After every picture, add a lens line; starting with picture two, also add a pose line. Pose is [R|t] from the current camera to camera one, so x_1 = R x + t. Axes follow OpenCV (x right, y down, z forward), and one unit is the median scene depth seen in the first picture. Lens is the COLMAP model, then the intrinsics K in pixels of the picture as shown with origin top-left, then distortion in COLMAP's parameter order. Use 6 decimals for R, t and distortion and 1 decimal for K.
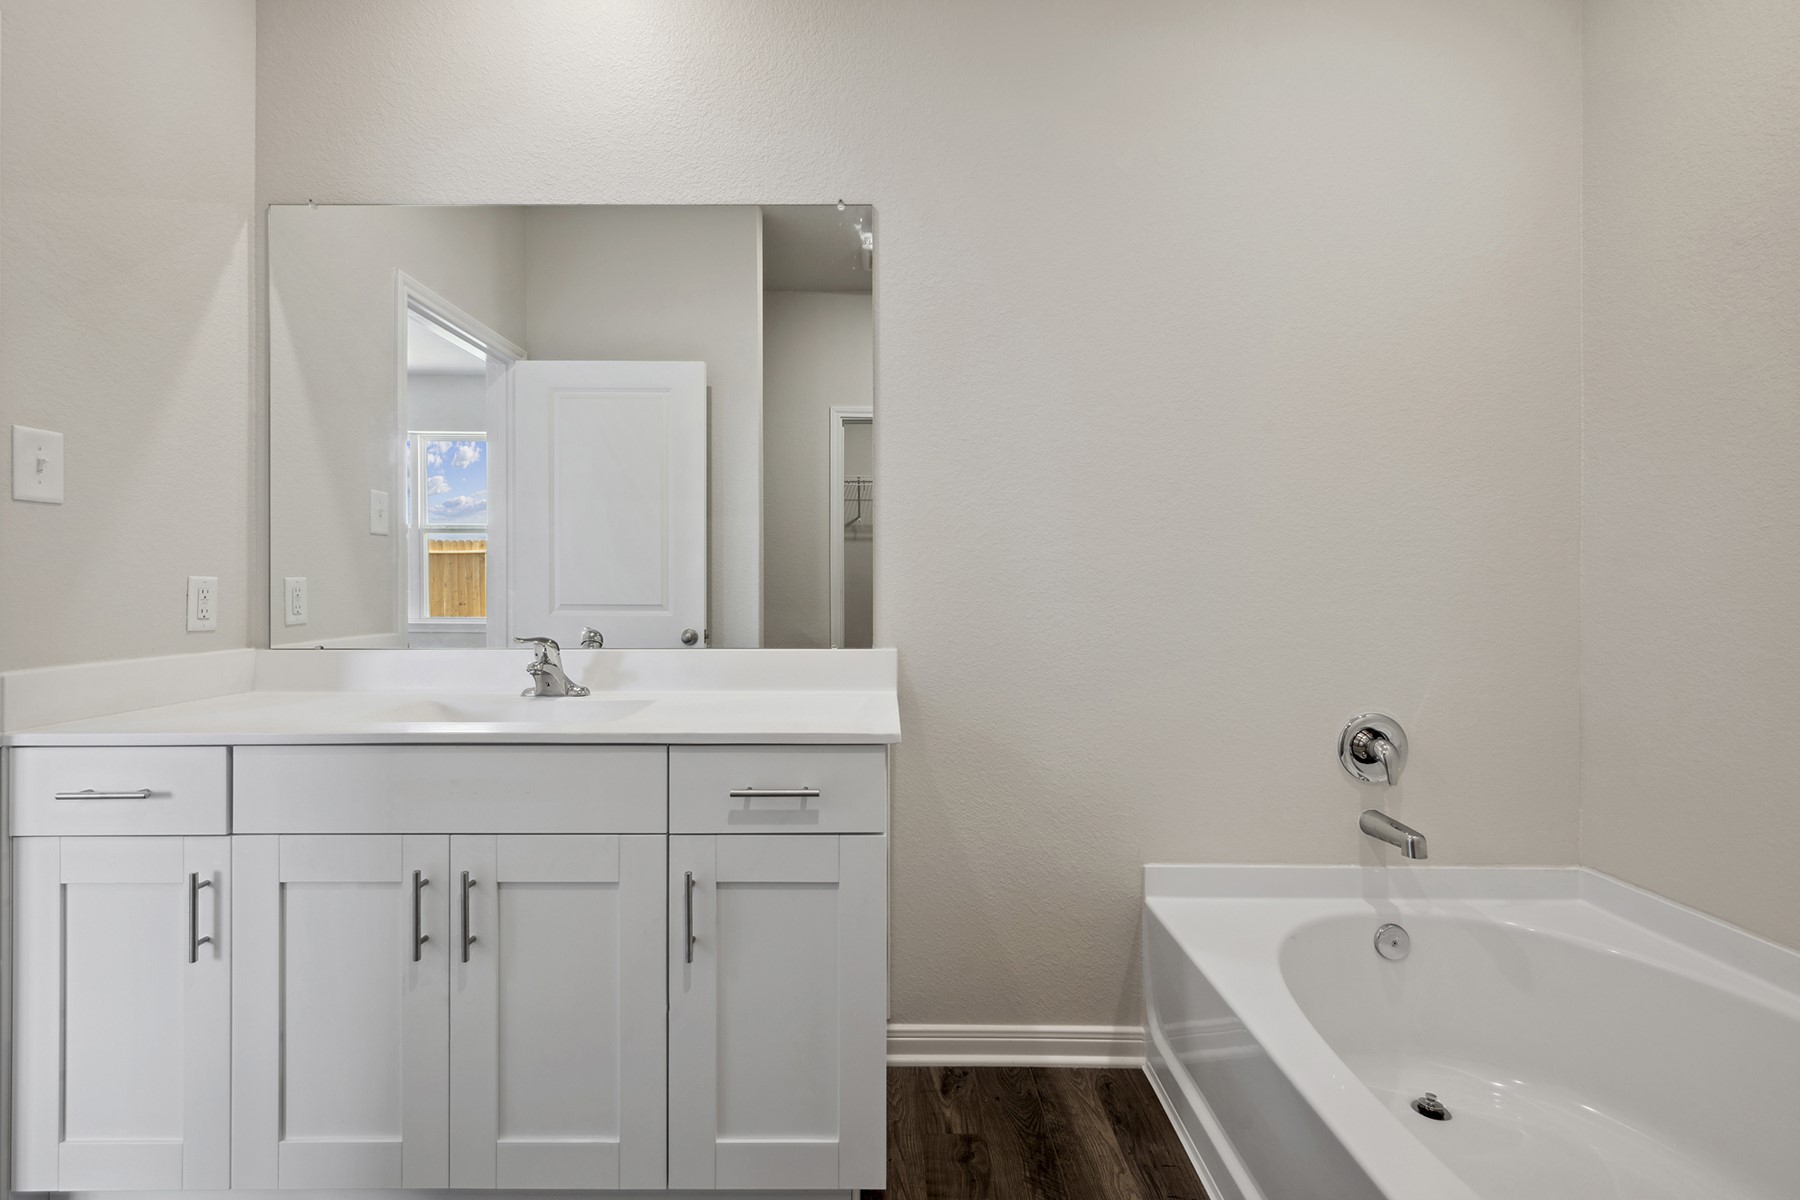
lens RADIAL K [[818.4, 0, 902.5], [0, 818.4, 573.1], [0, 0, 1]] dist [0.001360, 0.000581]
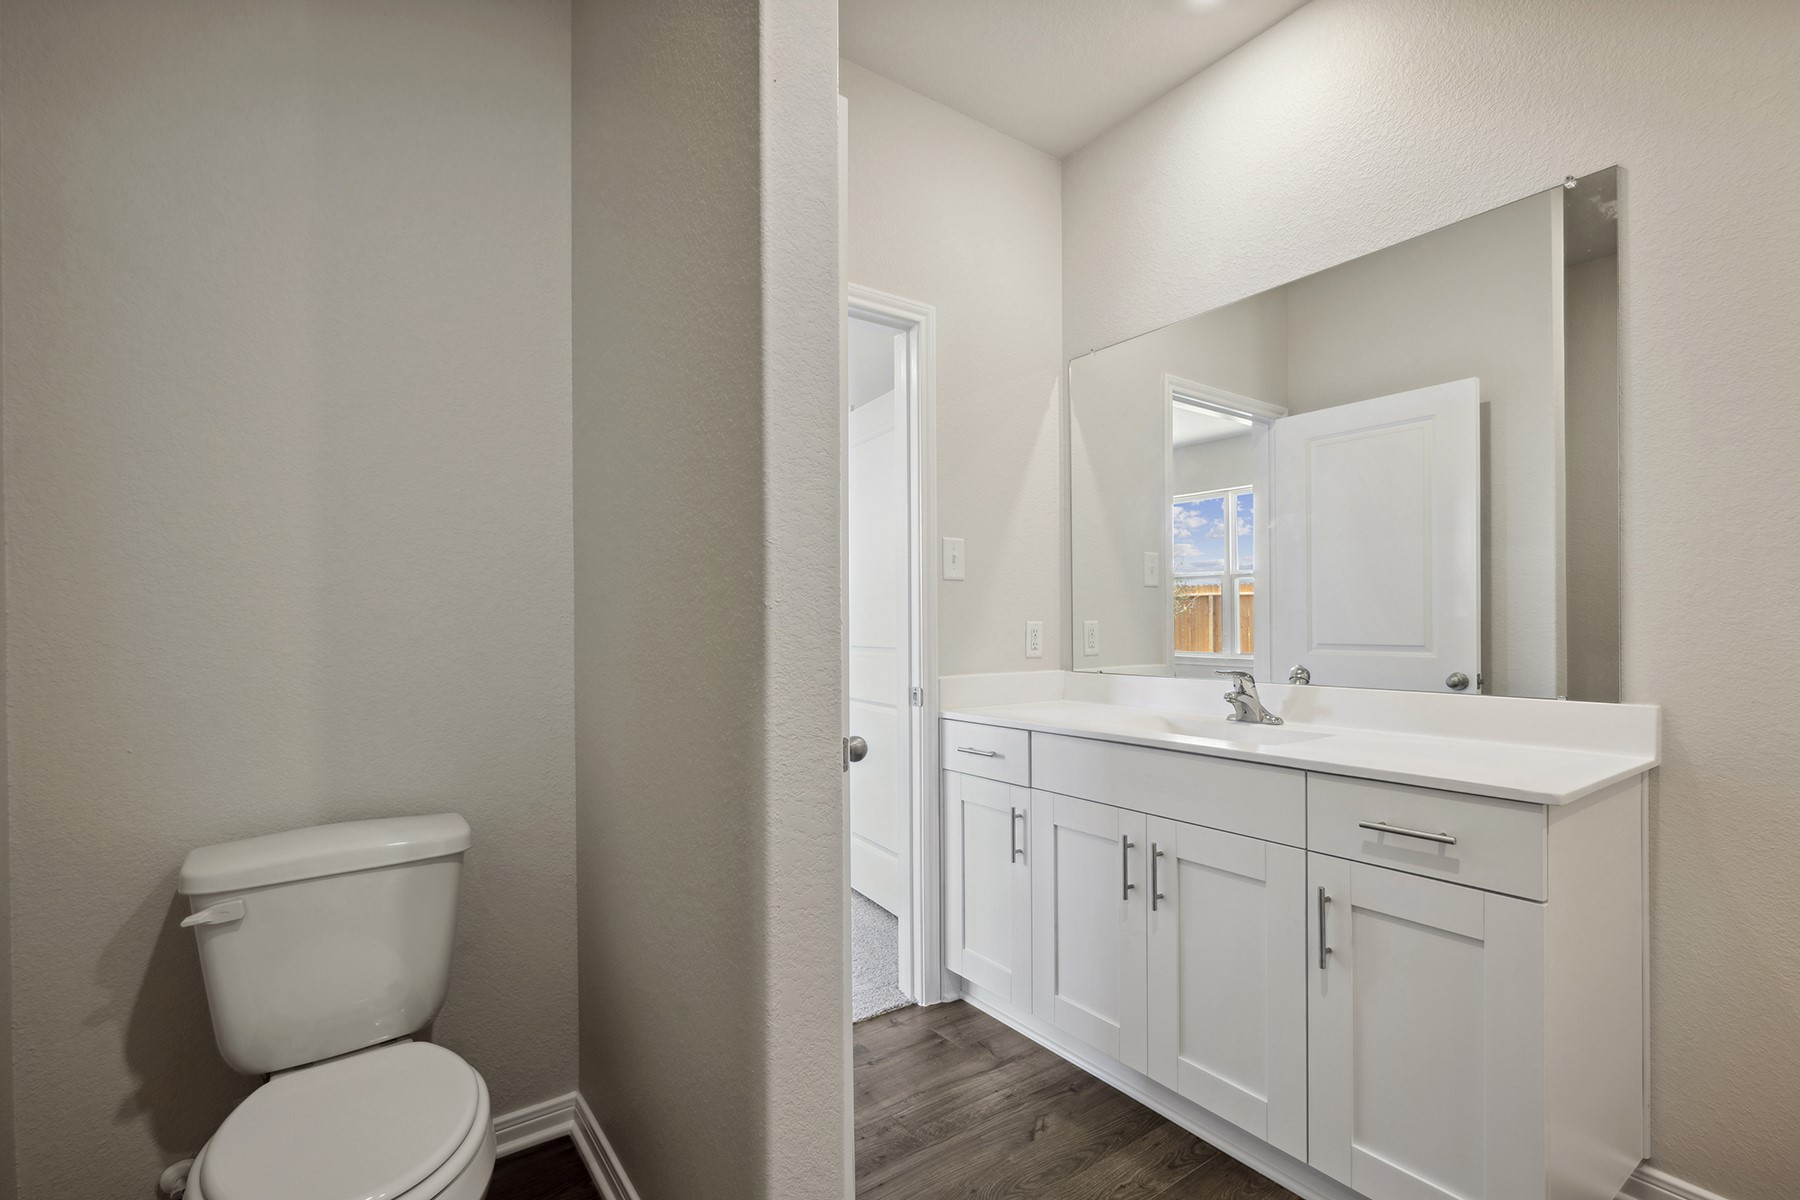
lens RADIAL K [[797.5, 0, 900.0], [0, 797.5, 600.0], [0, 0, 1]] dist [0.002074, 0.000149]
pose [[0.585465, -0.027769, -0.810222, 0.210403], [0.016380, 0.999614, -0.022424, -0.006644], [0.810532, -0.000142, 0.585694, -0.070564]]
